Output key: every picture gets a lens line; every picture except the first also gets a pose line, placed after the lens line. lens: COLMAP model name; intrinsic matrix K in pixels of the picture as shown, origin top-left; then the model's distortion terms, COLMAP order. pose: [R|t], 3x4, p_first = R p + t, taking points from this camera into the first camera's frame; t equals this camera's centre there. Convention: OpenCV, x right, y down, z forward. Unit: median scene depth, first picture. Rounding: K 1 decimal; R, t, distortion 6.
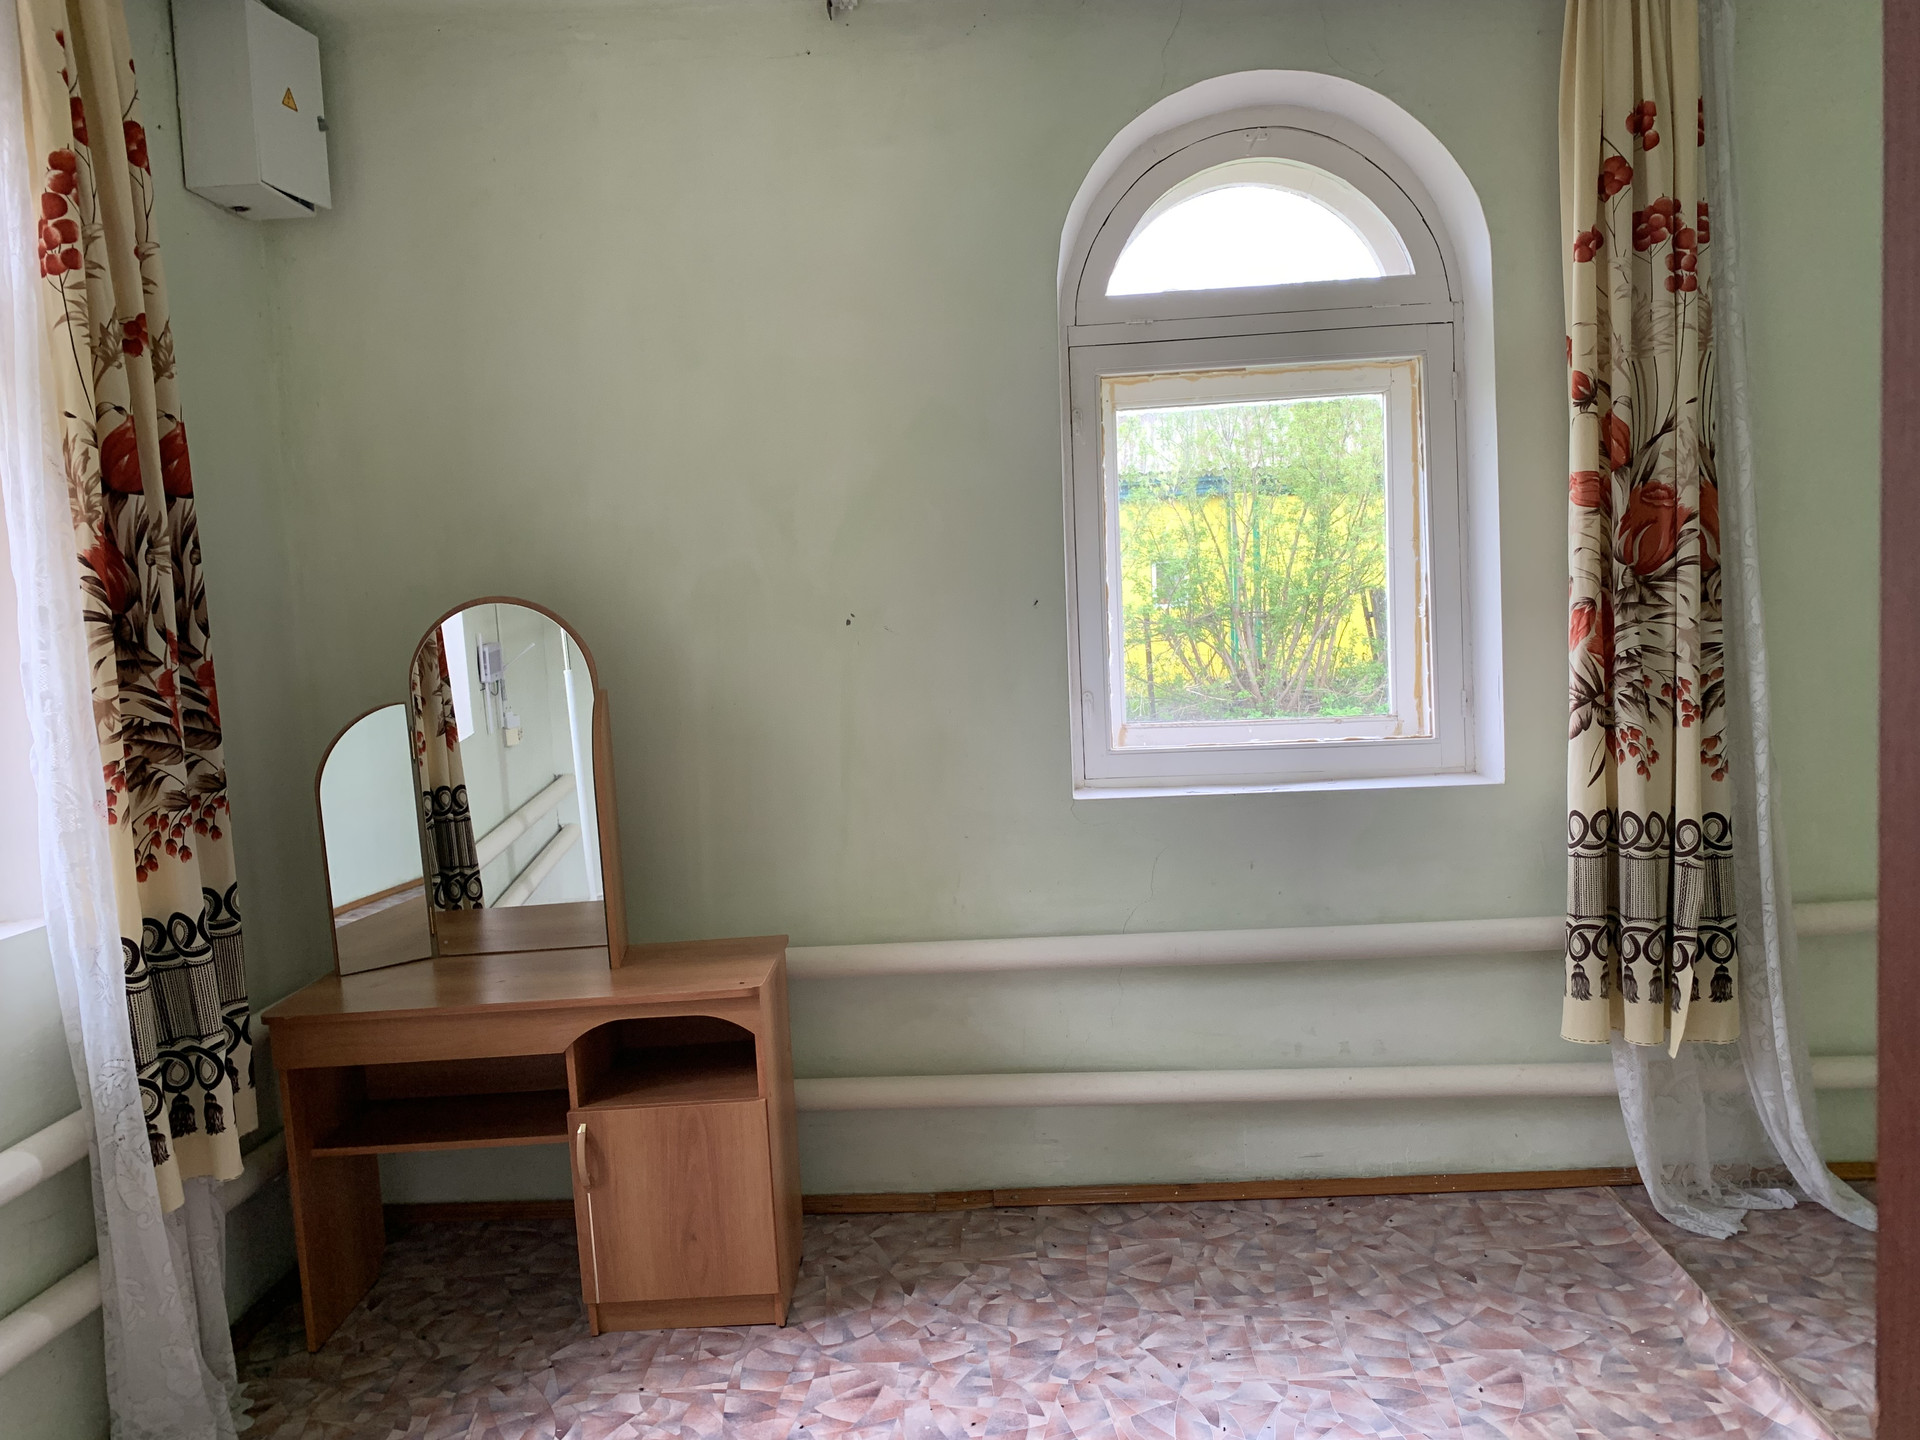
lens RADIAL K [[1470.9, 0, 961.5], [0, 1470.9, 753.2], [0, 0, 1]] dist [0.032890, -0.002640]
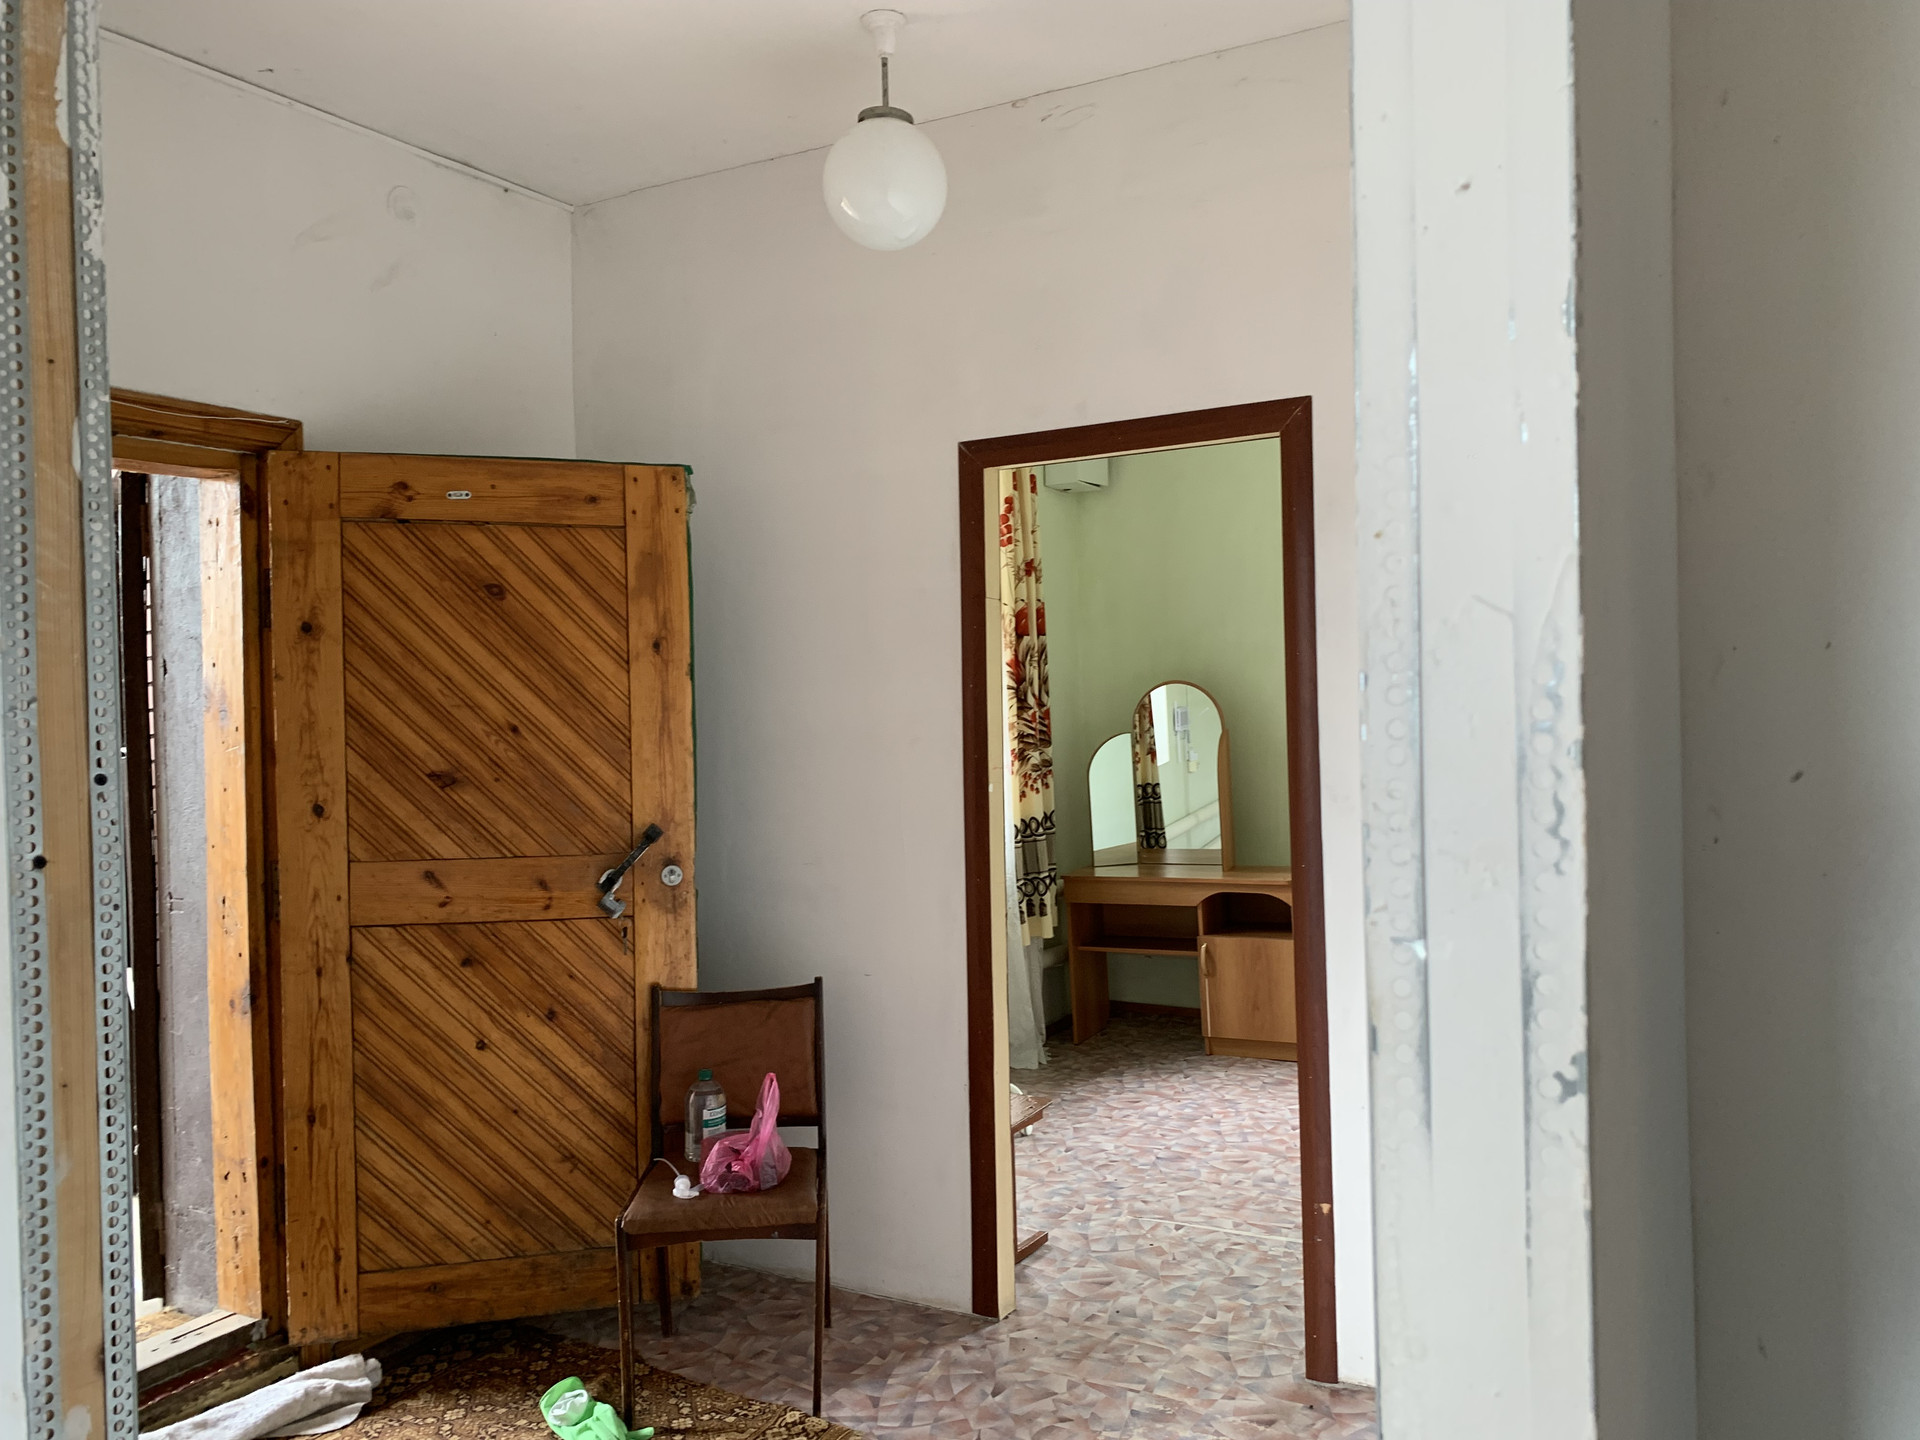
lens RADIAL K [[1471.3, 0, 964.8], [0, 1471.3, 719.3], [0, 0, 1]] dist [0.020735, -0.005521]
pose [[0.888757, 0.016538, -0.458080, 0.313835], [-0.051934, 0.996547, -0.064783, 0.083515], [0.455427, 0.081366, 0.886547, -0.810754]]
